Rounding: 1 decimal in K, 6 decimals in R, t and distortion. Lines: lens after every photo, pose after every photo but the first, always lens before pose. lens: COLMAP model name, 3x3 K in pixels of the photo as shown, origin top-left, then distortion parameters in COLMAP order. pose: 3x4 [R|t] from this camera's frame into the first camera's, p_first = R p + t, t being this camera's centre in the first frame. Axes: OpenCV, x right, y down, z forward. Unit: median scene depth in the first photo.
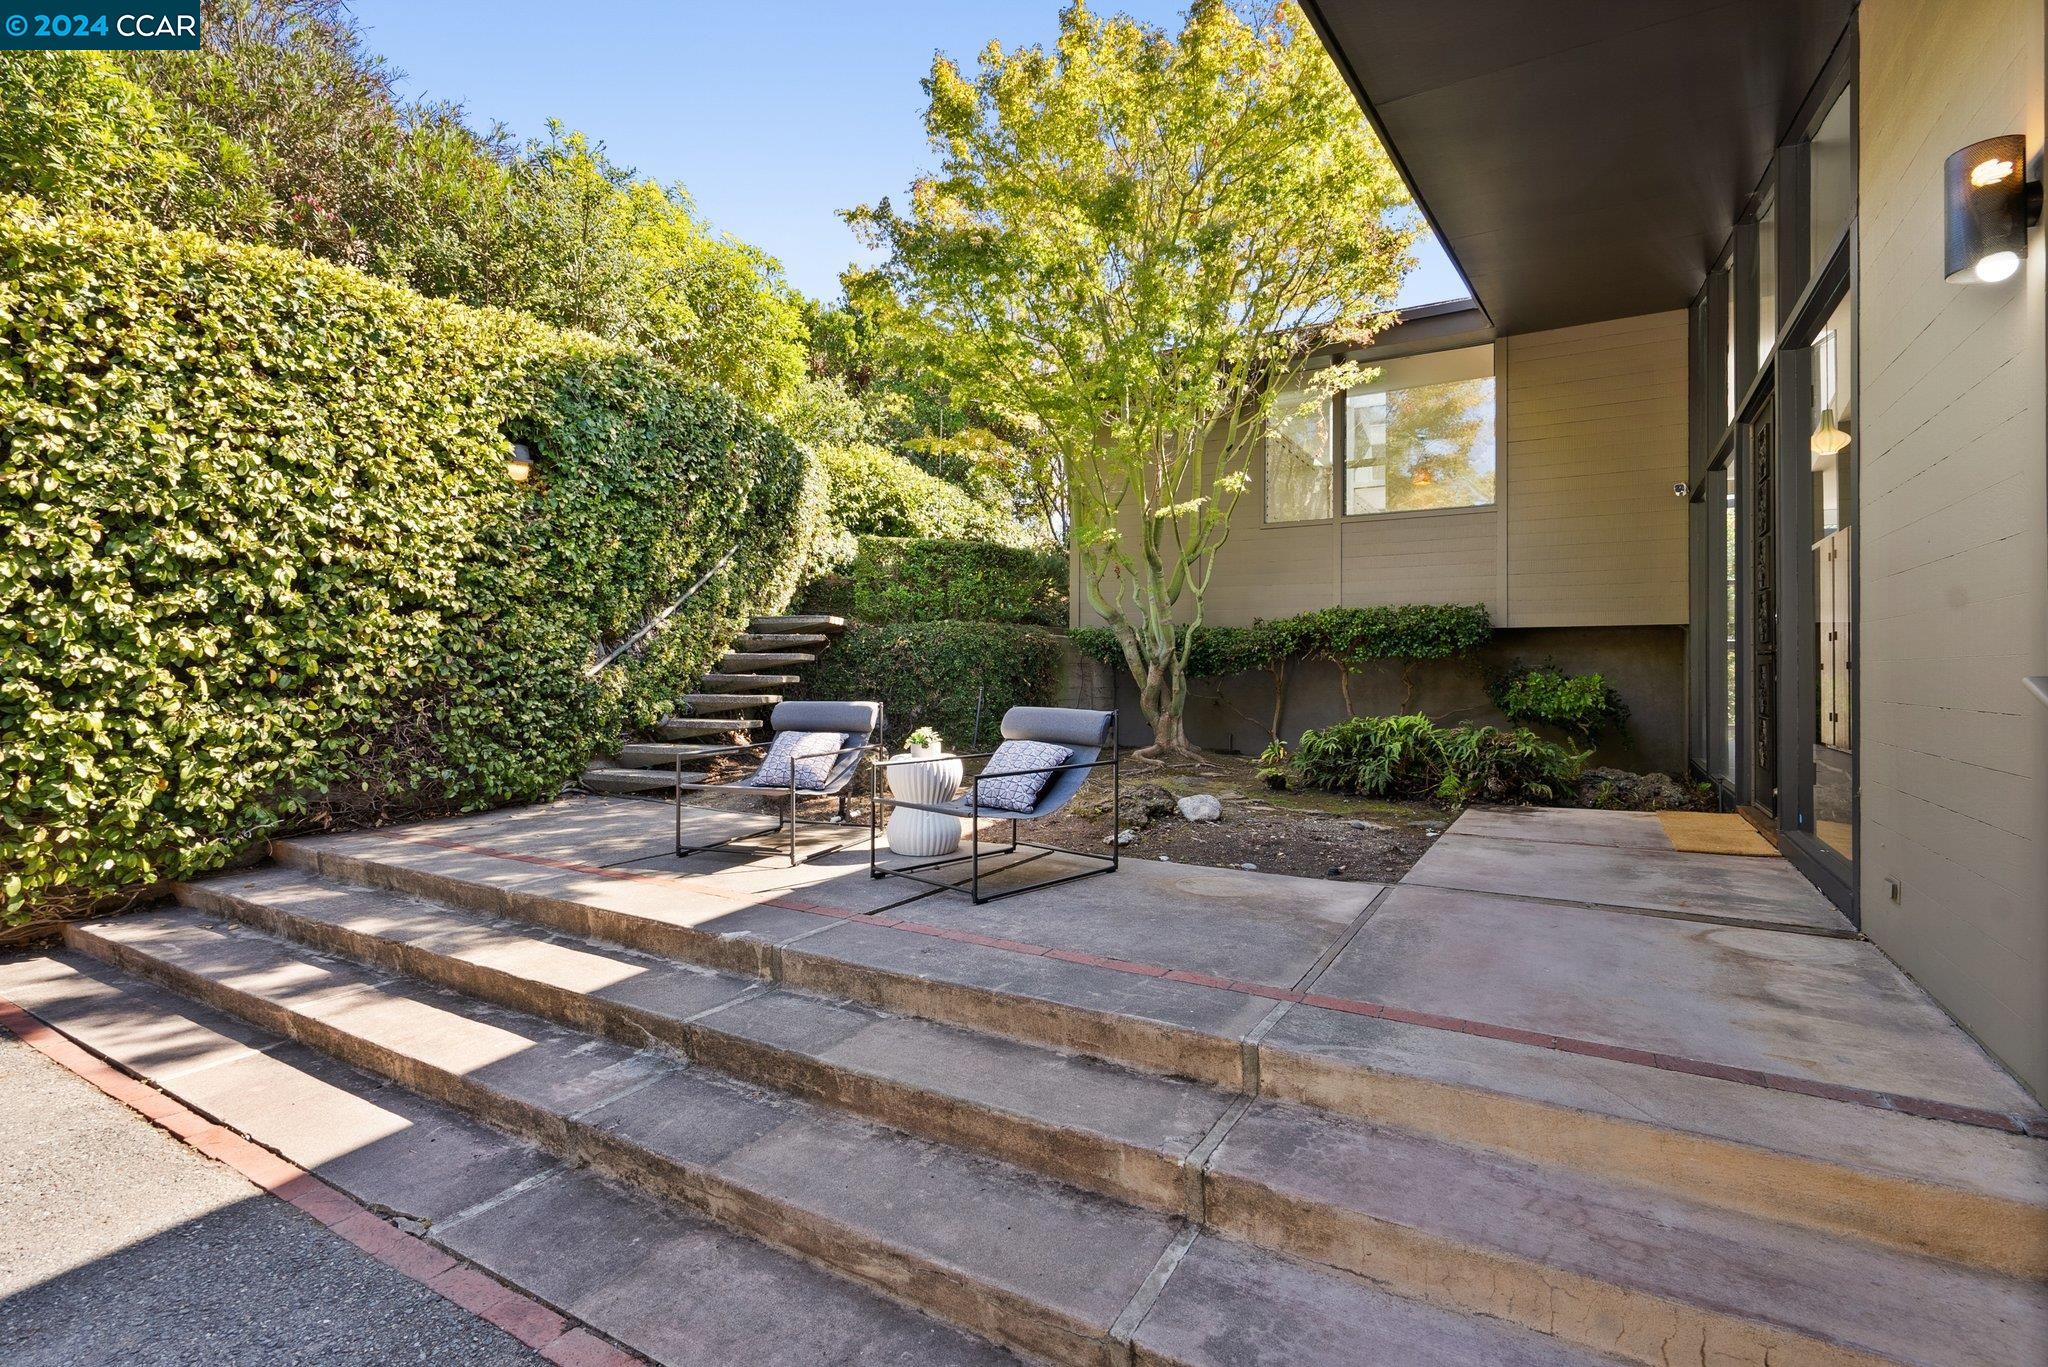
lens RADIAL K [[953.9, 0, 1026.2], [0, 953.9, 667.6], [0, 0, 1]] dist [-0.005468, 0.000738]
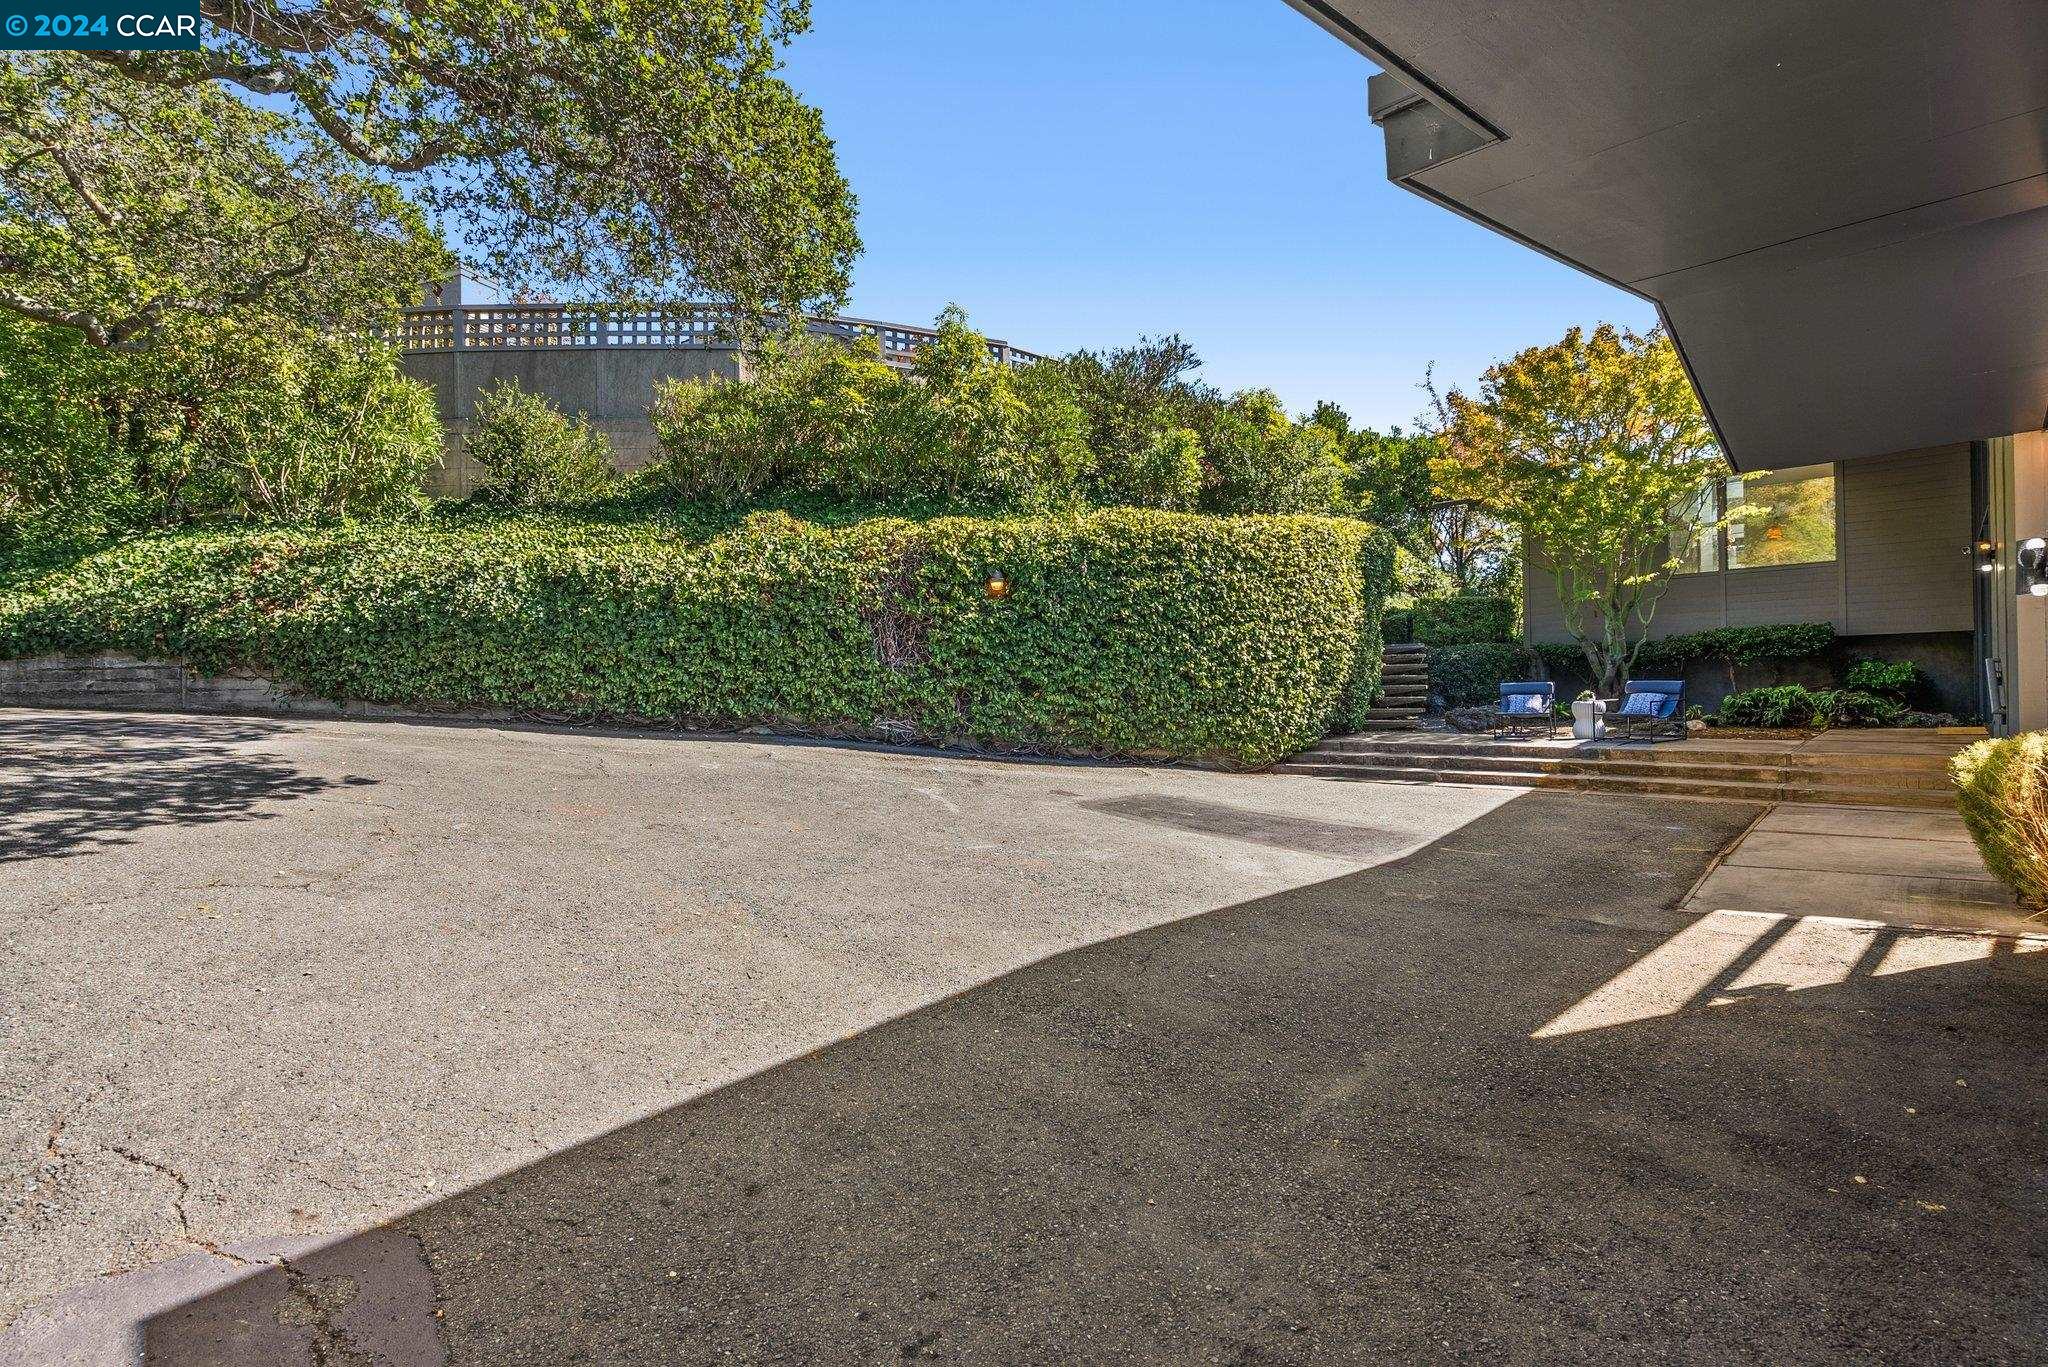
lens RADIAL K [[948.8, 0, 1011.3], [0, 948.8, 684.2], [0, 0, 1]] dist [-0.004004, 0.000172]
pose [[0.969547, -0.023968, -0.243731, -0.686418], [0.026139, 0.999642, 0.005674, -0.006744], [0.243508, -0.011872, 0.969826, -1.290926]]
